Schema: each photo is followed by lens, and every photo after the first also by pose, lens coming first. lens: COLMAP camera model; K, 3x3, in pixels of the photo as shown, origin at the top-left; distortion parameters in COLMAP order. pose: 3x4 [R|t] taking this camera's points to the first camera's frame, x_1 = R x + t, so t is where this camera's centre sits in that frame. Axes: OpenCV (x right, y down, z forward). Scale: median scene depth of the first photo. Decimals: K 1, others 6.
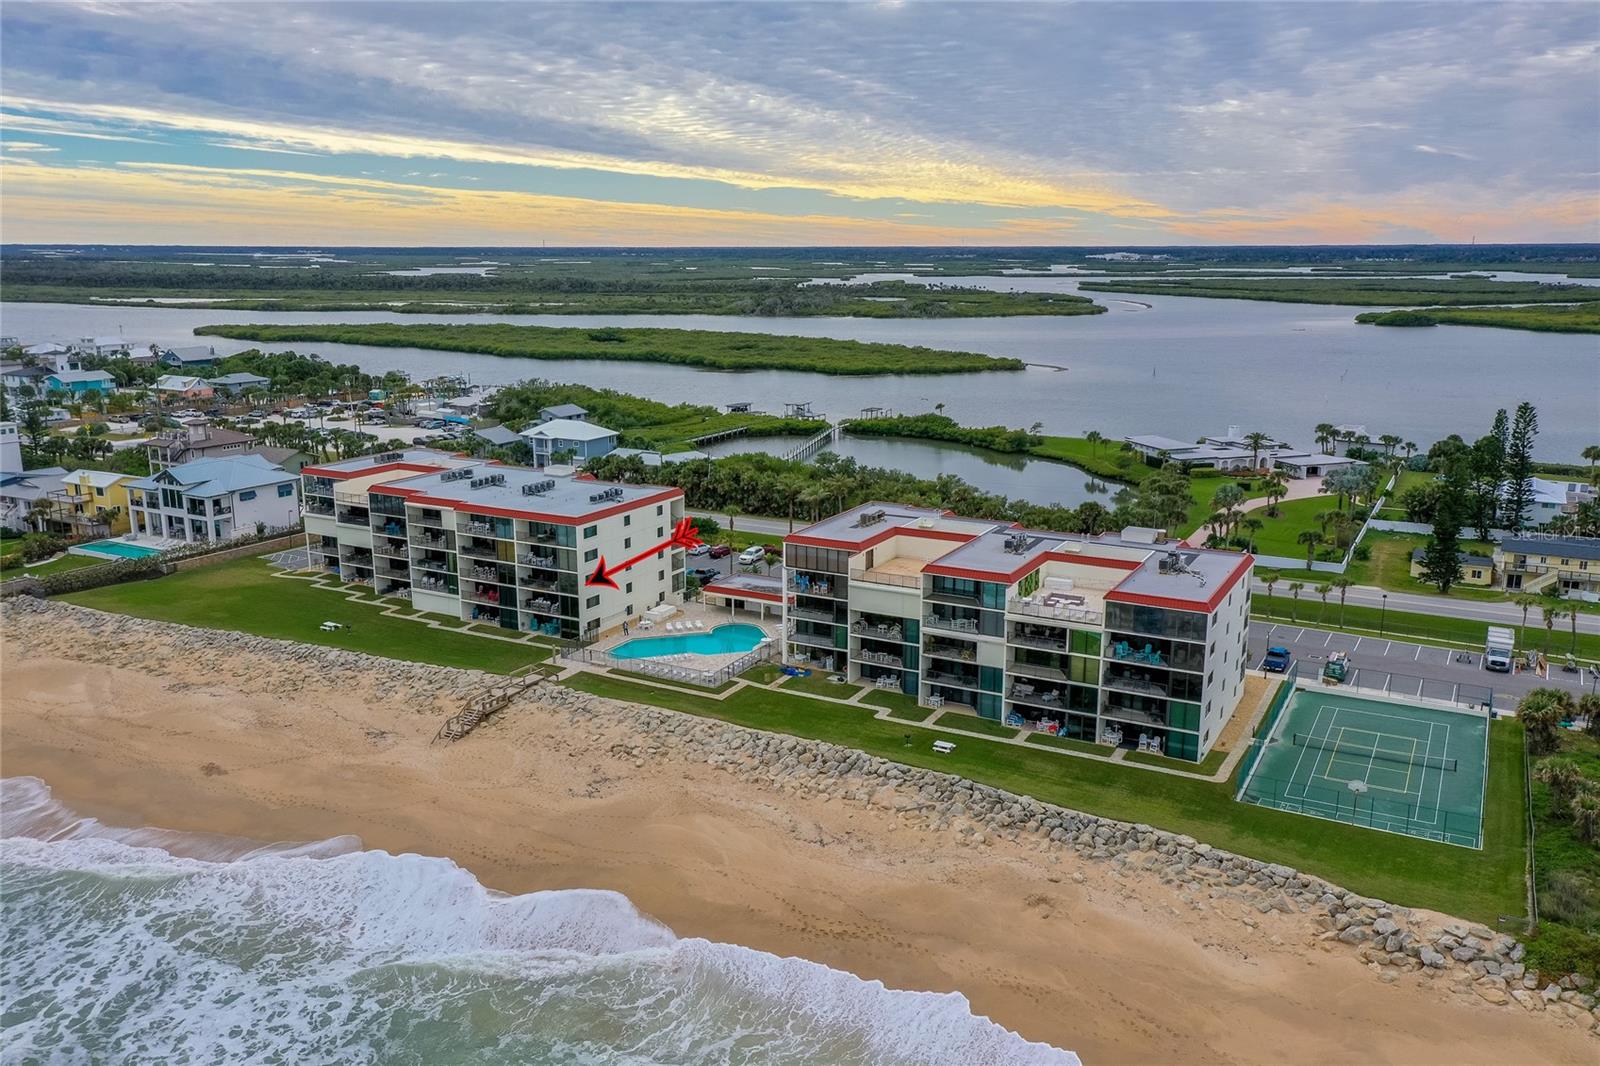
lens RADIAL K [[1283.8, 0, 800.0], [0, 1283.8, 533.0], [0, 0, 1]] dist [-0.007083, 0.081278]
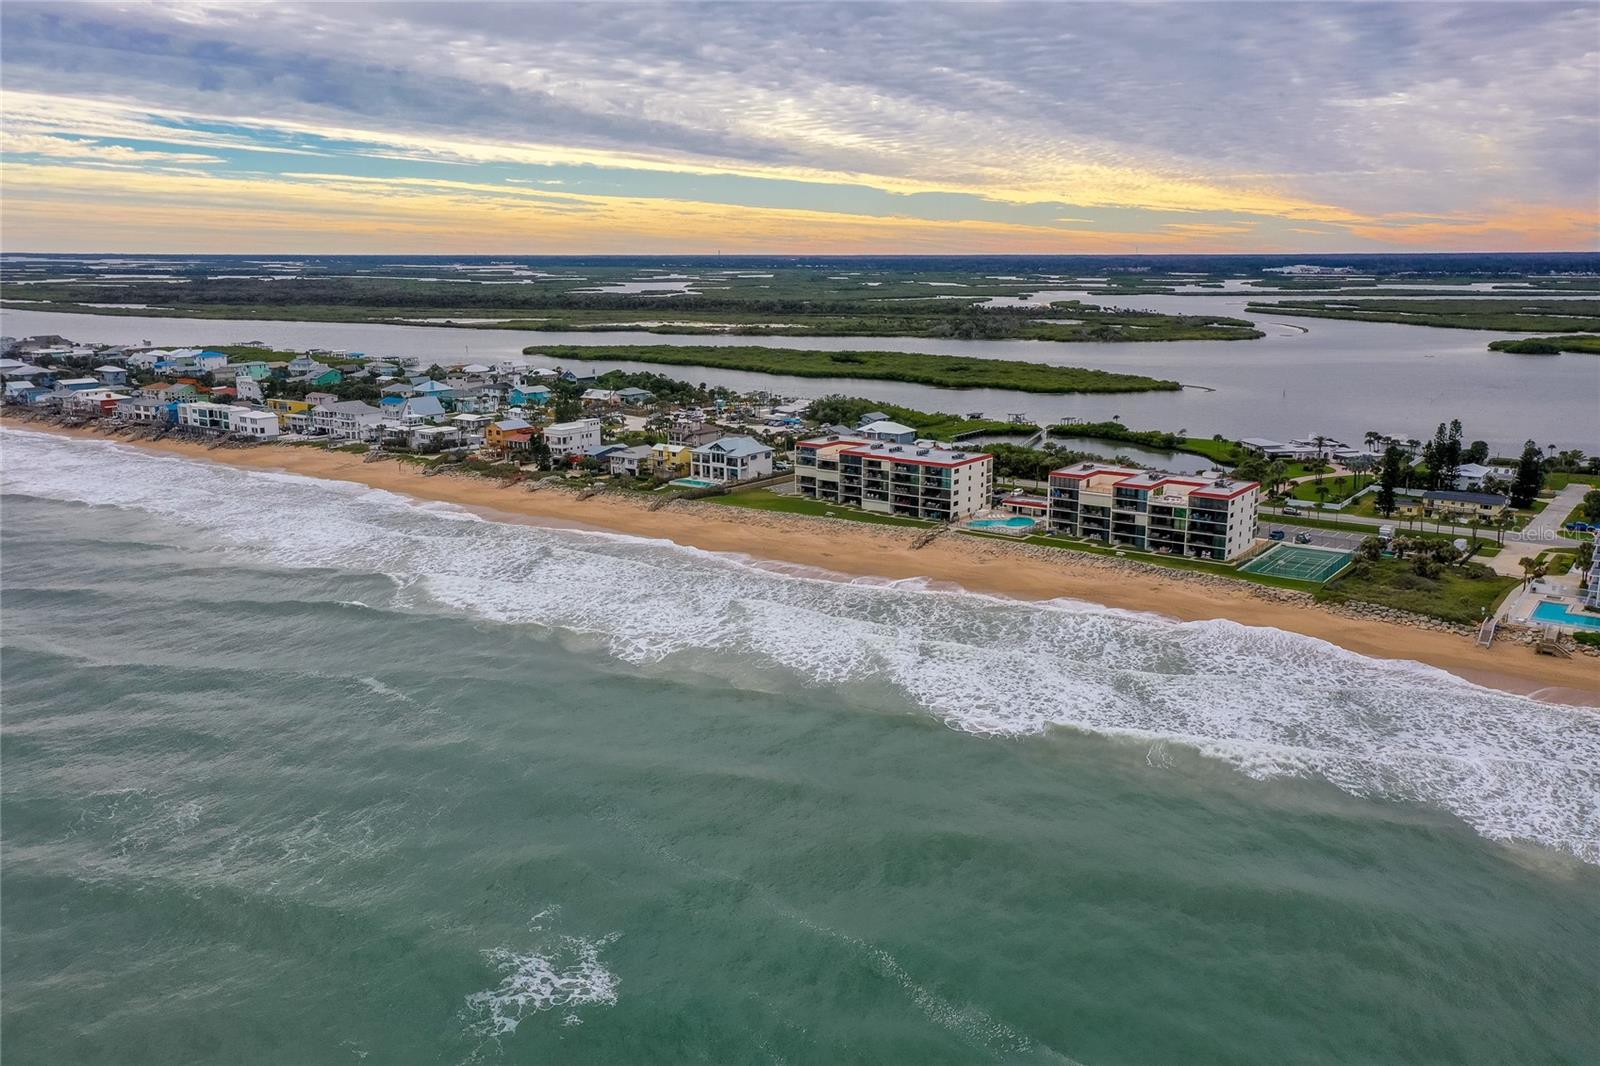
lens RADIAL K [[1283.8, 0, 800.0], [0, 1283.8, 533.0], [0, 0, 1]] dist [-0.007083, 0.081278]
pose [[0.991860, 0.026262, -0.124596, -0.117605], [-0.027071, 0.999622, -0.004803, 0.094508], [0.124423, 0.008137, 0.992196, -0.932940]]
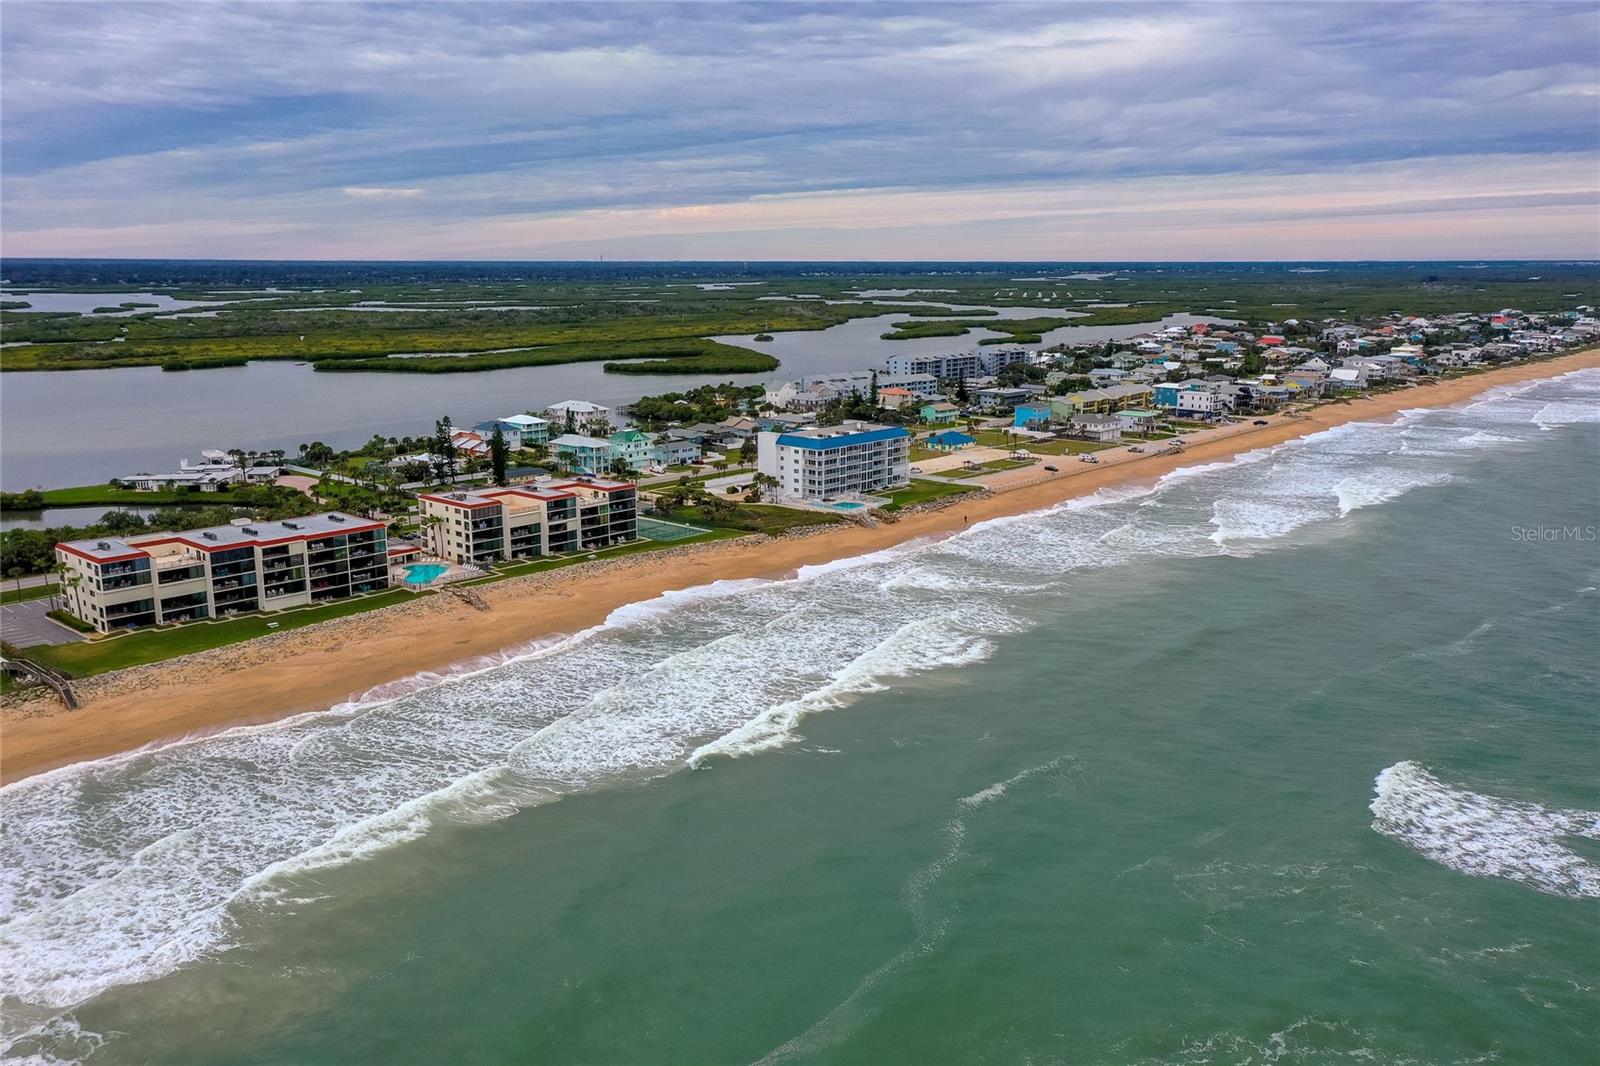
lens RADIAL K [[1283.8, 0, 800.0], [0, 1283.8, 533.0], [0, 0, 1]] dist [-0.007083, 0.081278]
pose [[0.238183, -0.203397, 0.949683, -1.413343], [0.211253, 0.965263, 0.153751, -0.123125], [-0.947967, 0.164003, 0.272877, -0.087808]]
